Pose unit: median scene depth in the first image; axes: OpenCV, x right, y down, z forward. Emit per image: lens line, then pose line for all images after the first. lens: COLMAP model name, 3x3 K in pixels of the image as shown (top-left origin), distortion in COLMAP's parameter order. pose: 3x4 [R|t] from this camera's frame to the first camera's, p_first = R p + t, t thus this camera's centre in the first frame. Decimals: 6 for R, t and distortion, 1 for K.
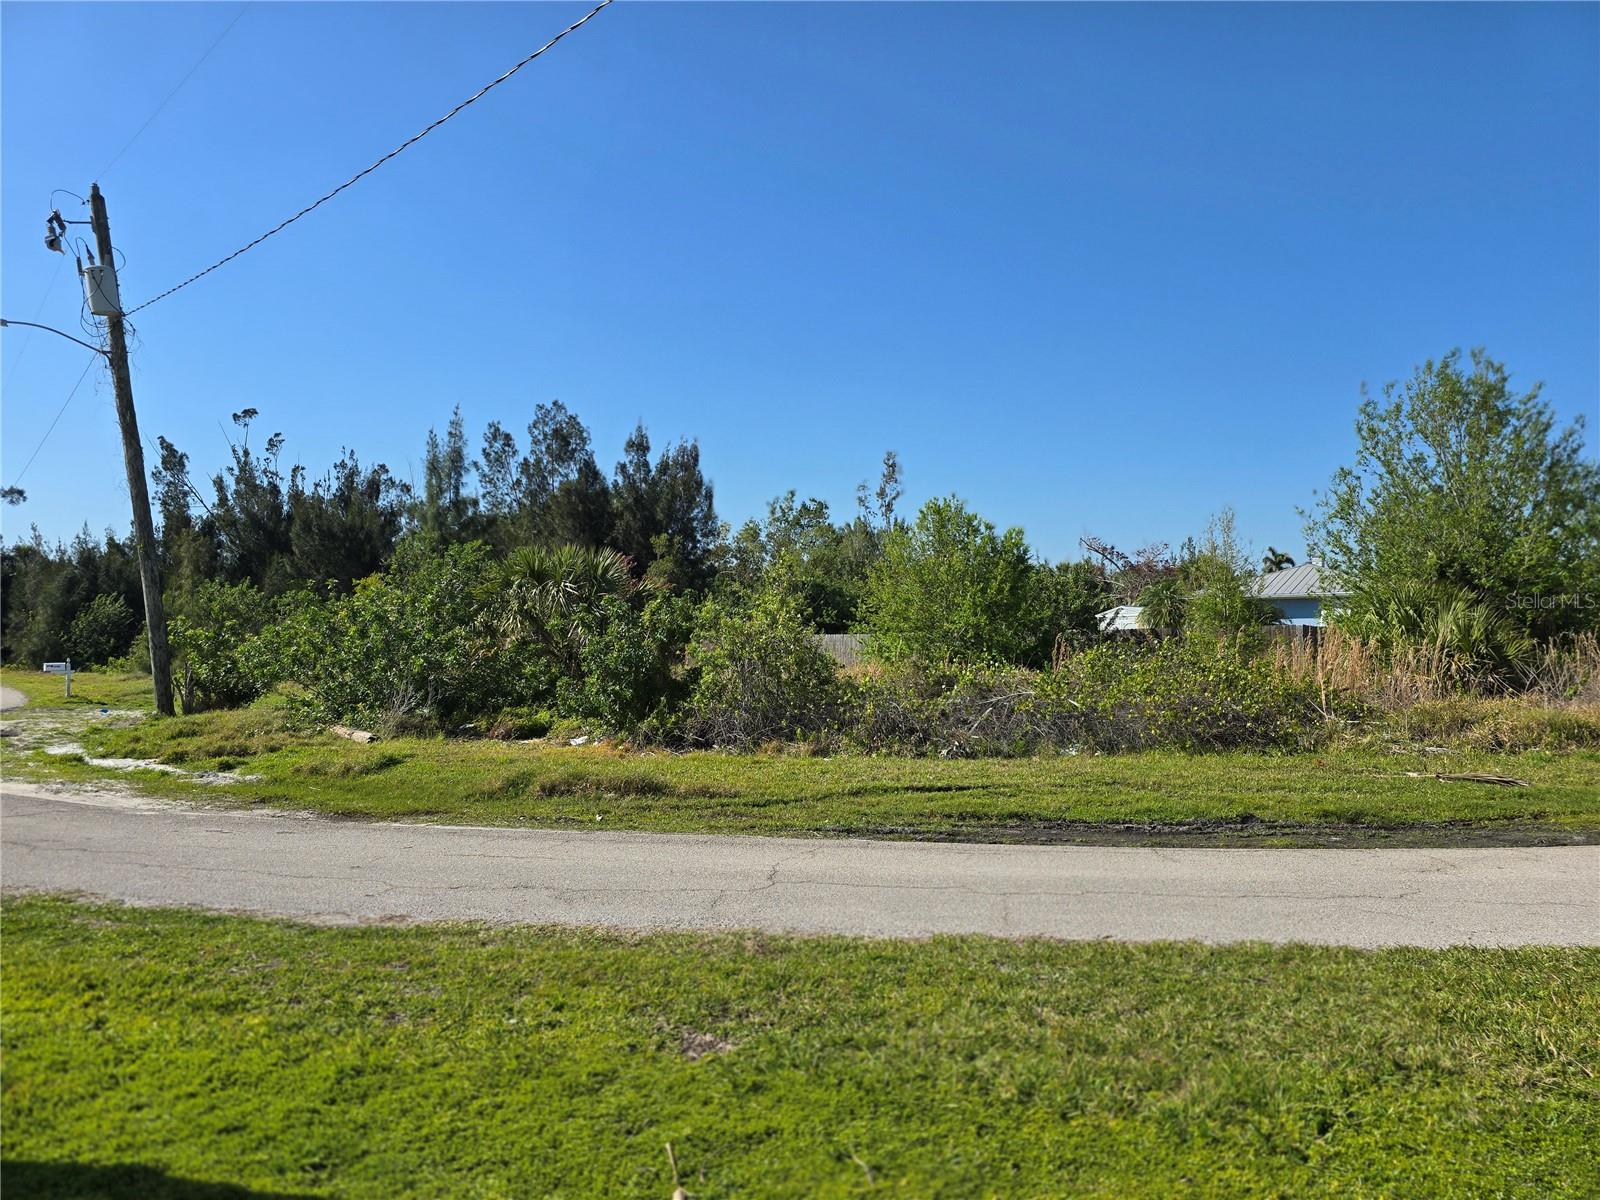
lens RADIAL K [[1075.9, 0, 811.8], [0, 1075.9, 598.1], [0, 0, 1]] dist [0.074585, -0.068612]
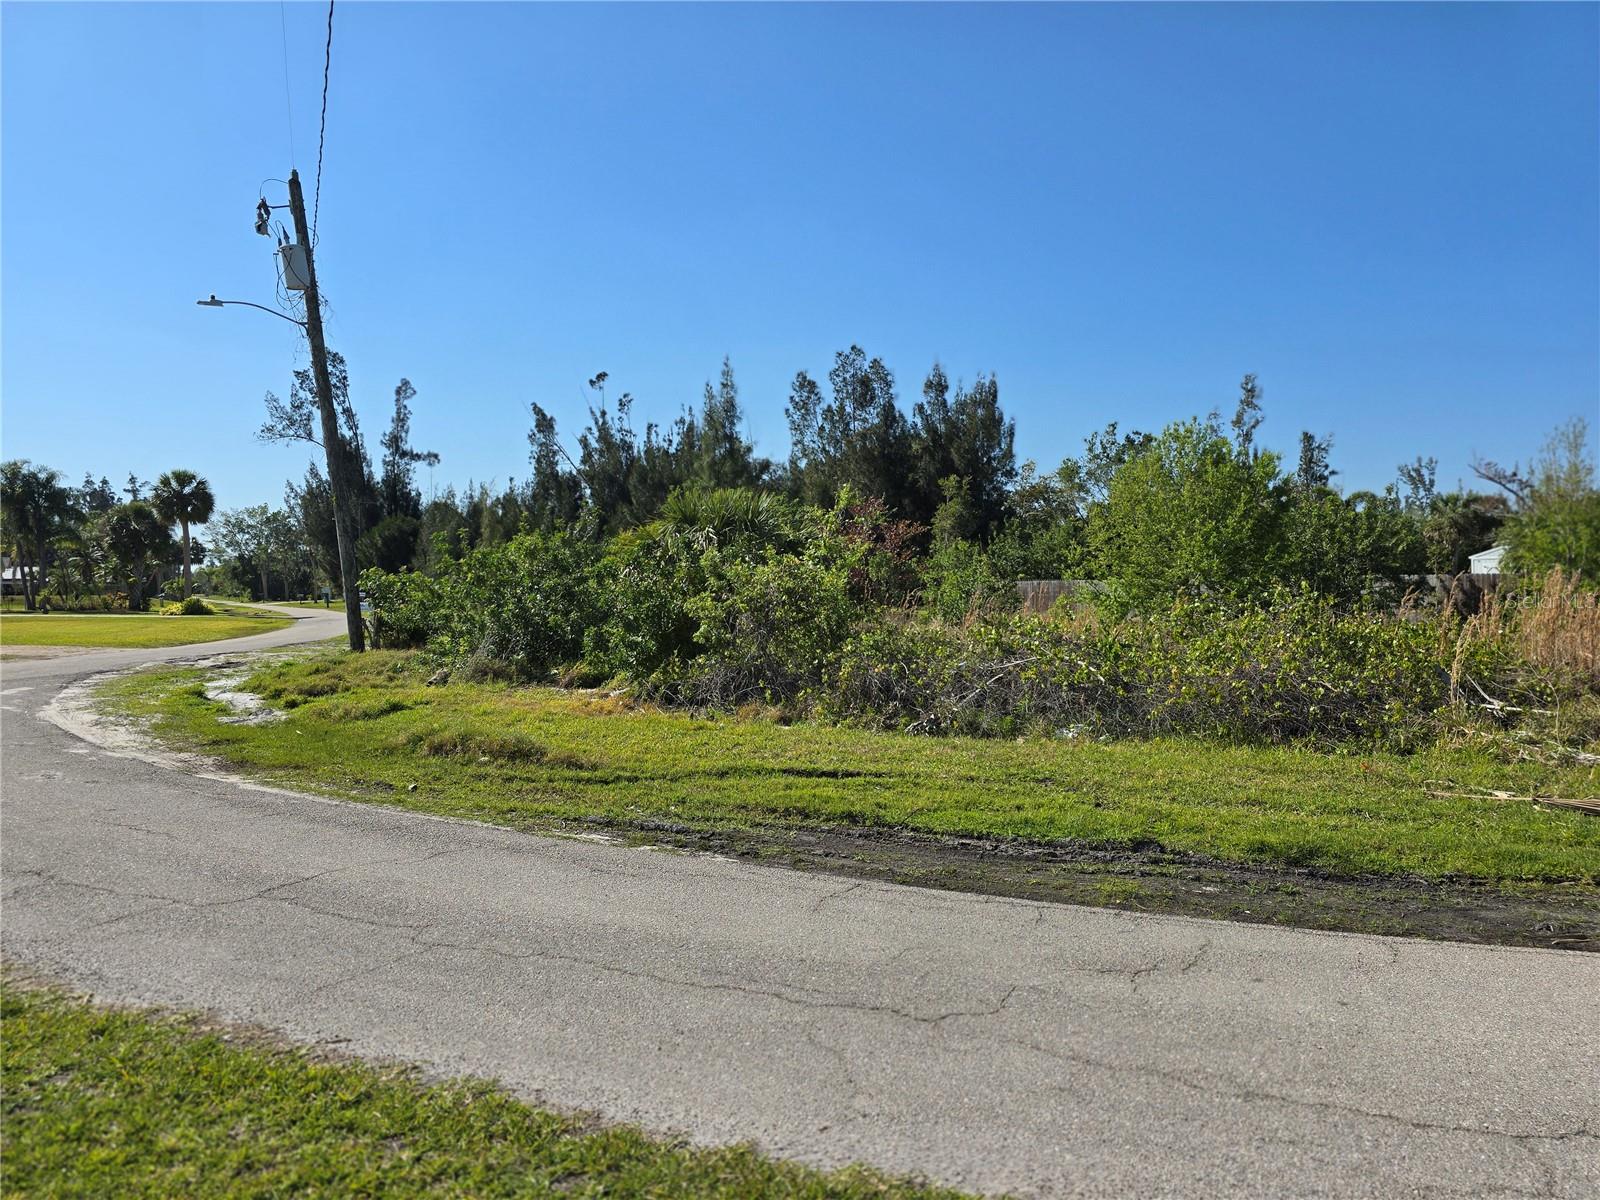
lens RADIAL K [[1075.9, 0, 817.9], [0, 1075.9, 579.0], [0, 0, 1]] dist [0.074585, -0.068612]
pose [[0.943817, 0.002867, -0.330456, 0.208238], [0.008884, 0.999381, 0.034042, 0.000125], [0.330349, -0.035065, 0.943207, 0.123043]]
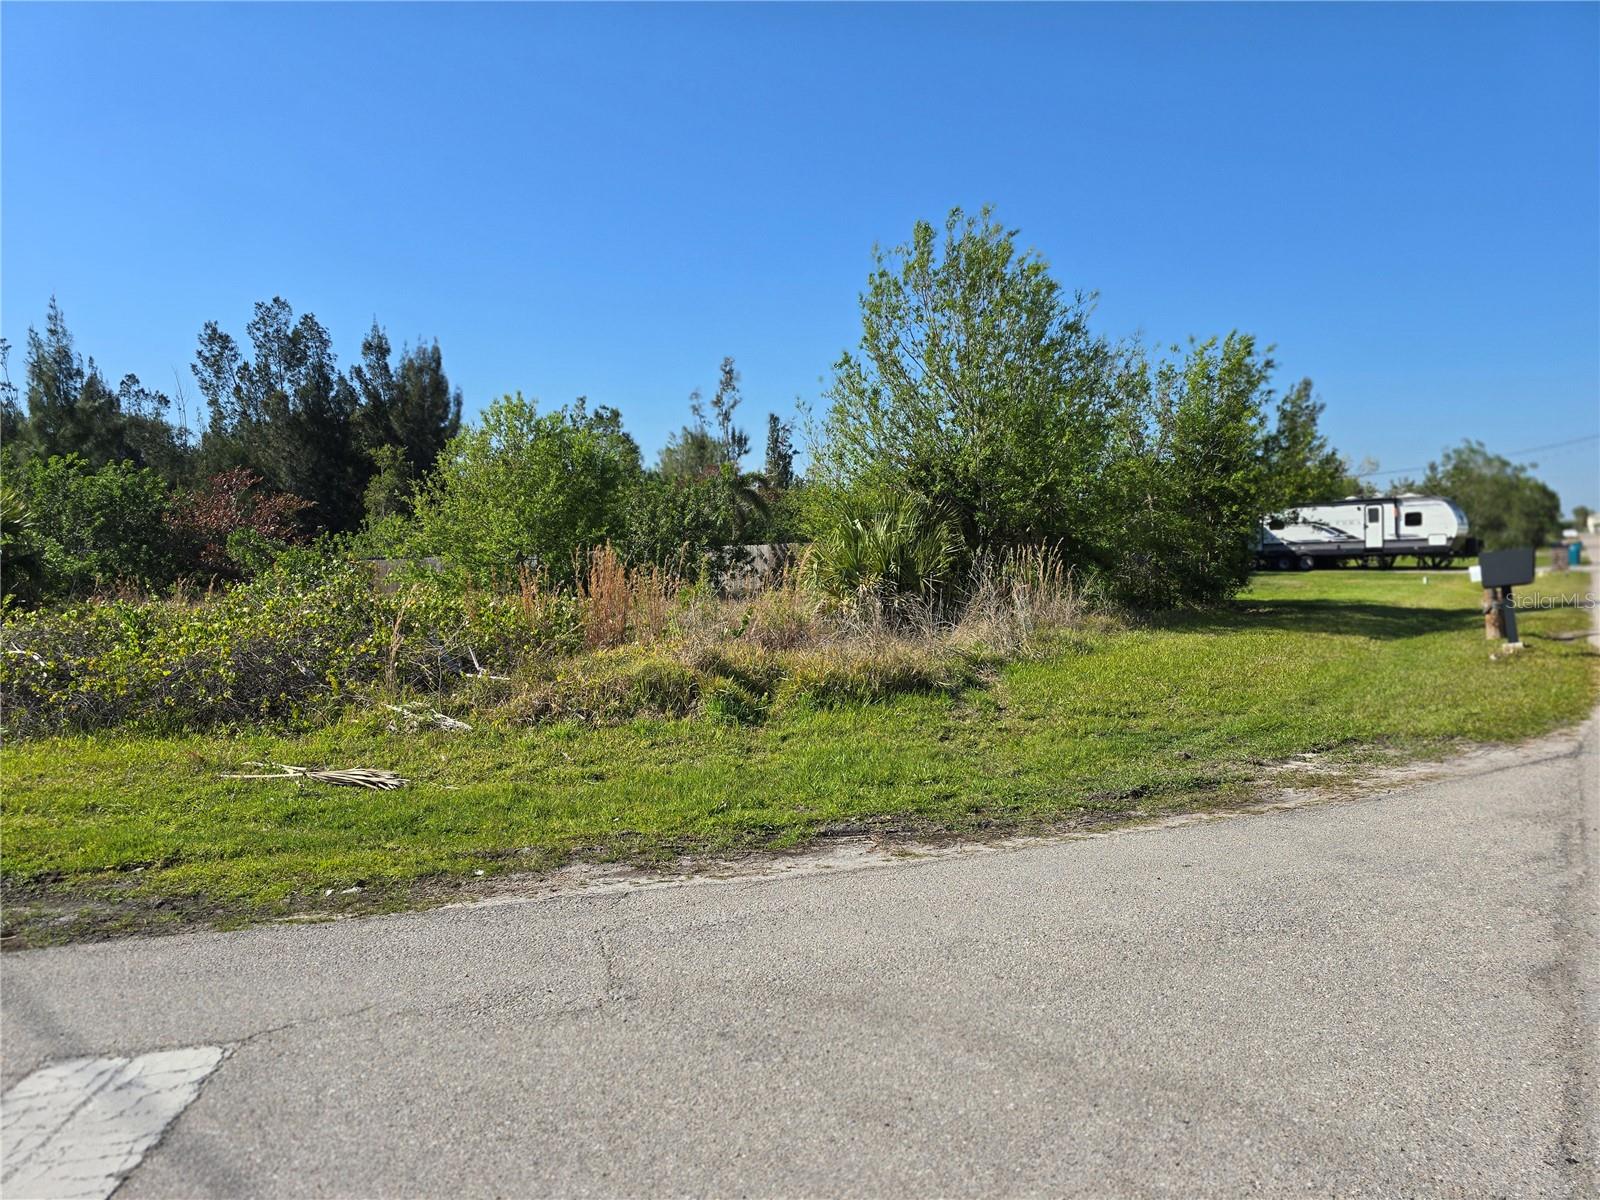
lens RADIAL K [[1075.9, 0, 798.1], [0, 1075.9, 585.0], [0, 0, 1]] dist [0.074585, -0.068612]
pose [[0.998122, -0.020115, 0.057866, 0.471710], [0.016104, 0.997489, 0.068961, 0.002396], [-0.059108, -0.067900, 0.995940, 0.177687]]
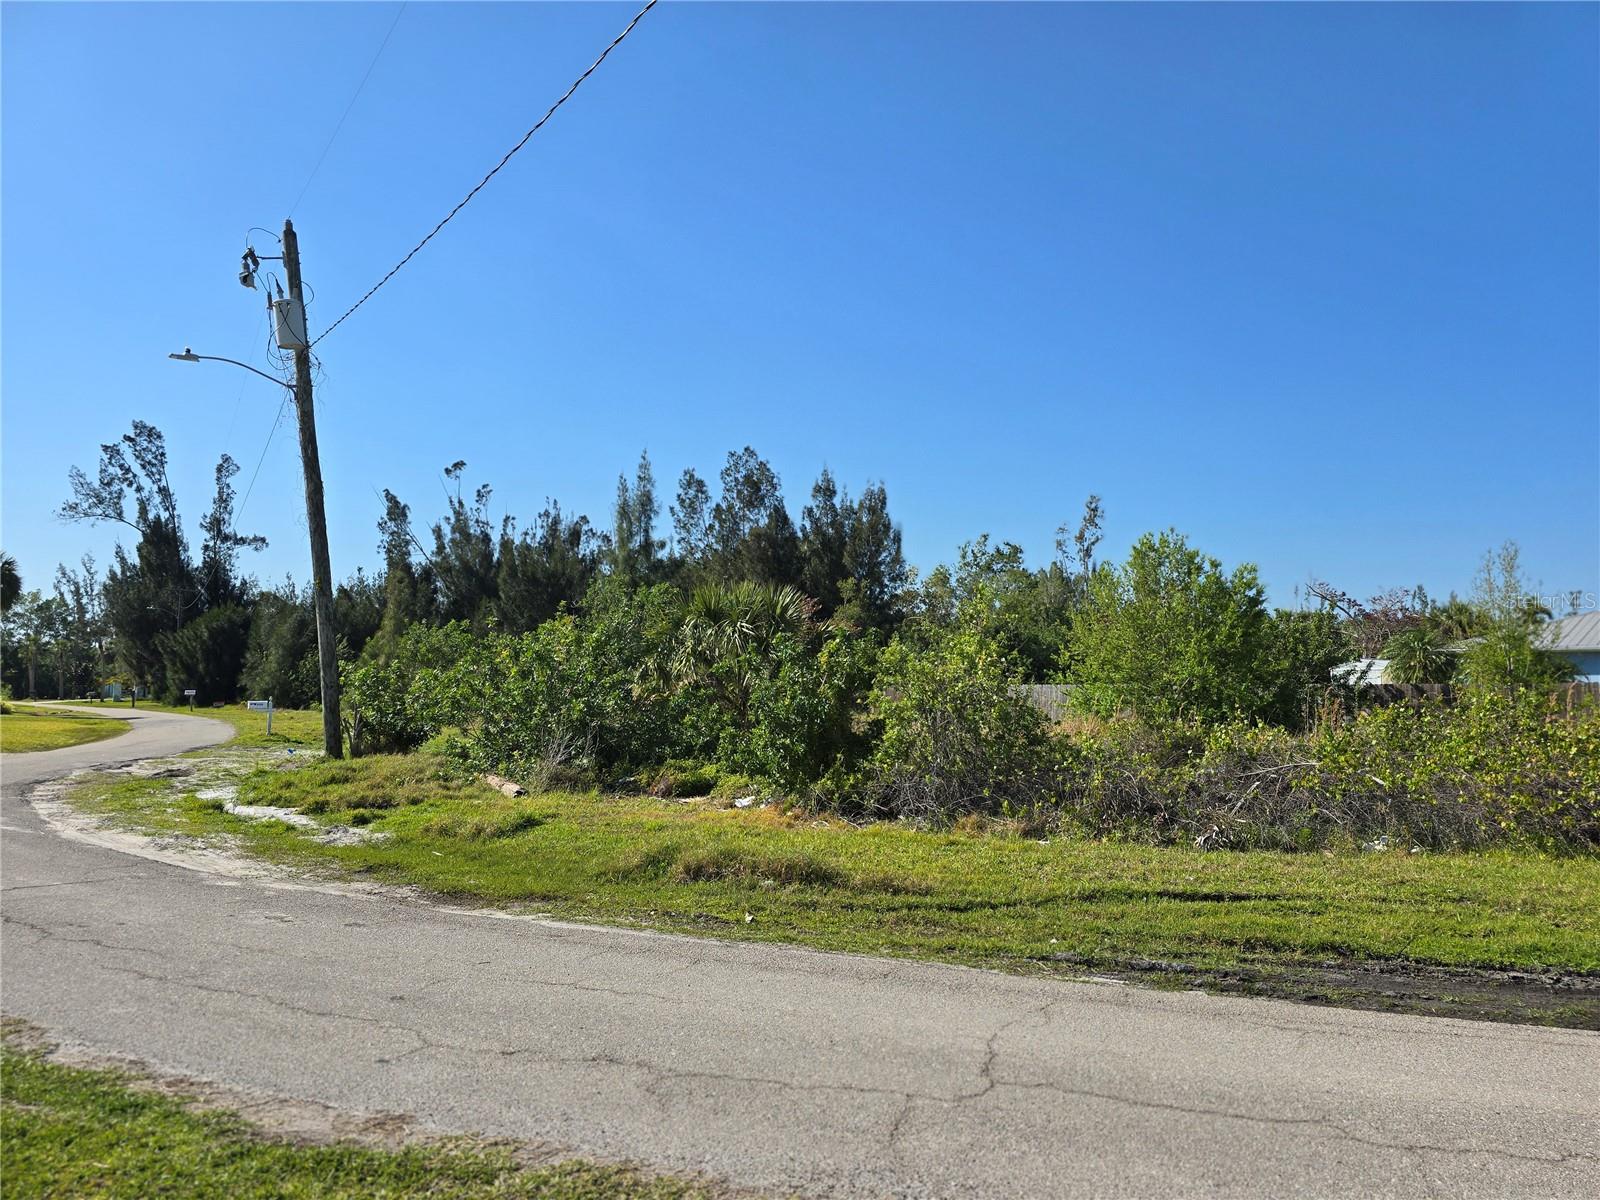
lens RADIAL K [[1075.9, 0, 826.9], [0, 1075.9, 583.5], [0, 0, 1]] dist [0.074585, -0.068612]
pose [[0.987081, 0.000612, -0.160223, -0.009555], [-0.009993, 0.998281, -0.057746, 0.005145], [0.159912, 0.058601, 0.985390, 0.116638]]
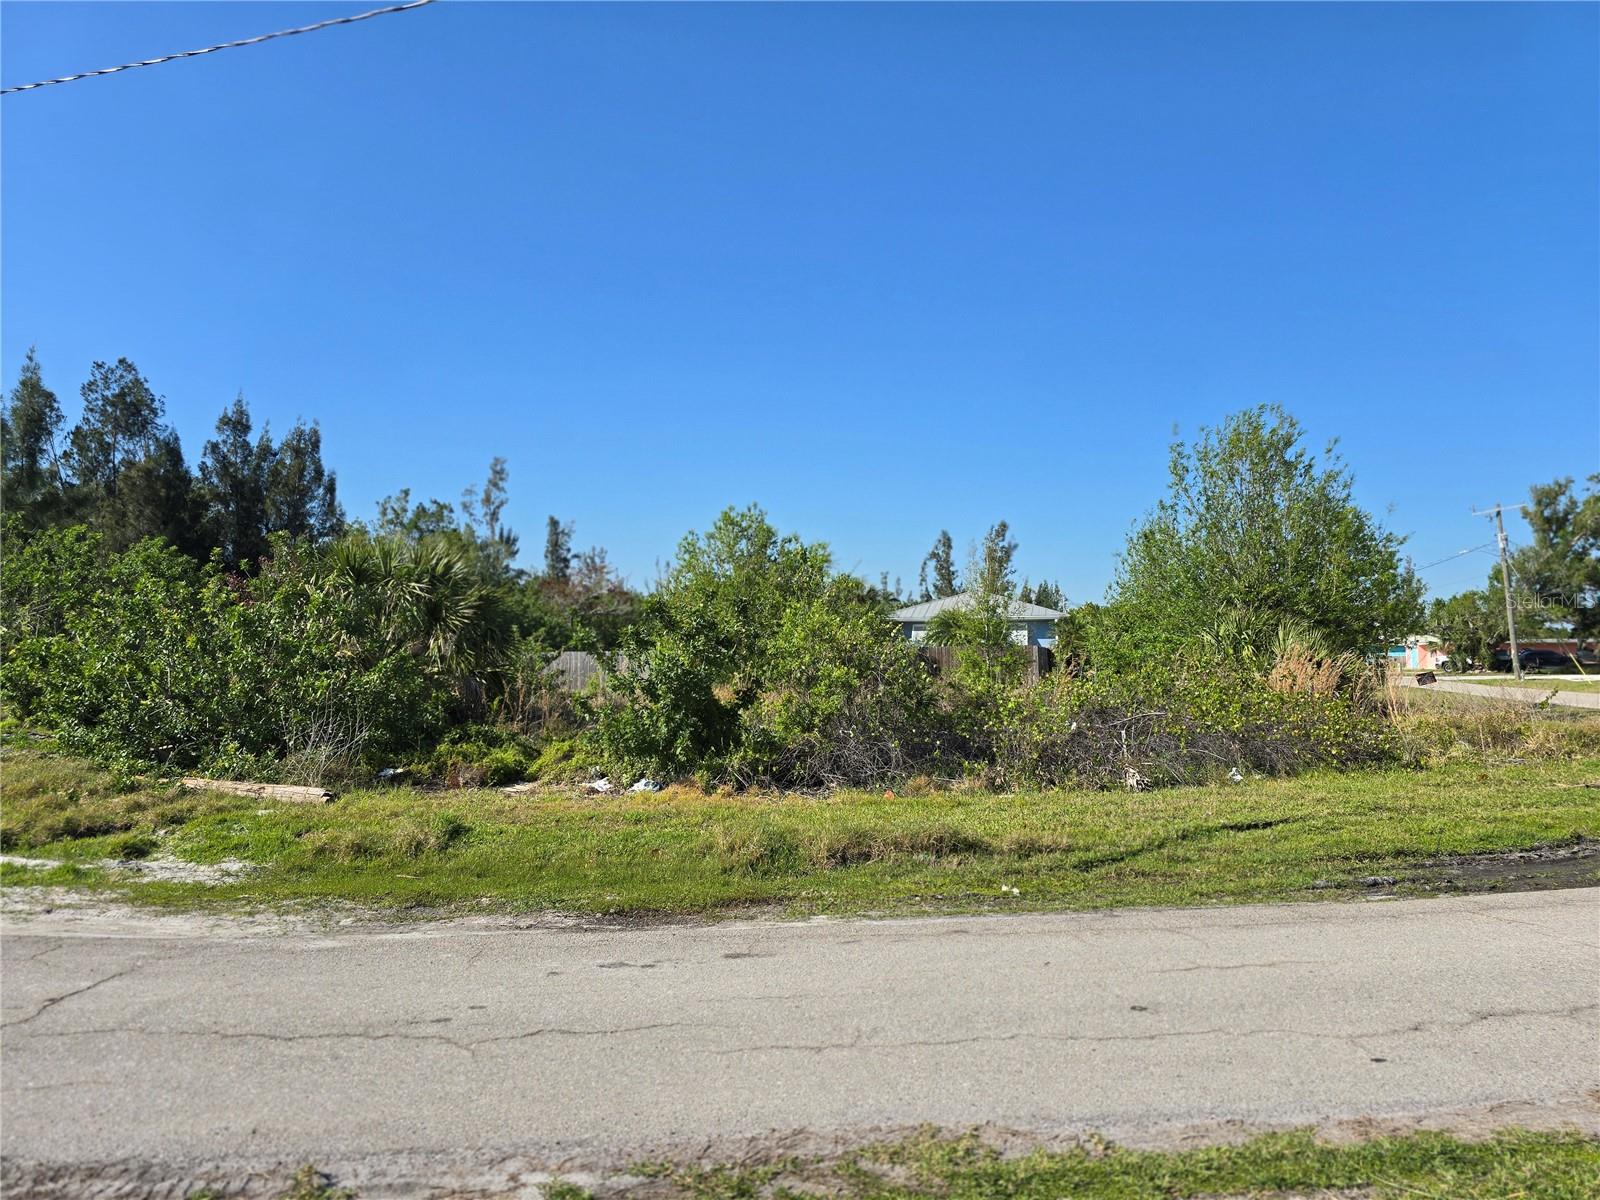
lens RADIAL K [[1075.9, 0, 809.2], [0, 1075.9, 586.3], [0, 0, 1]] dist [0.074585, -0.068612]
pose [[0.916870, 0.032793, 0.397836, -0.302222], [-0.021556, 0.999233, -0.032685, 0.009747], [-0.398603, 0.021392, 0.916874, 0.176305]]
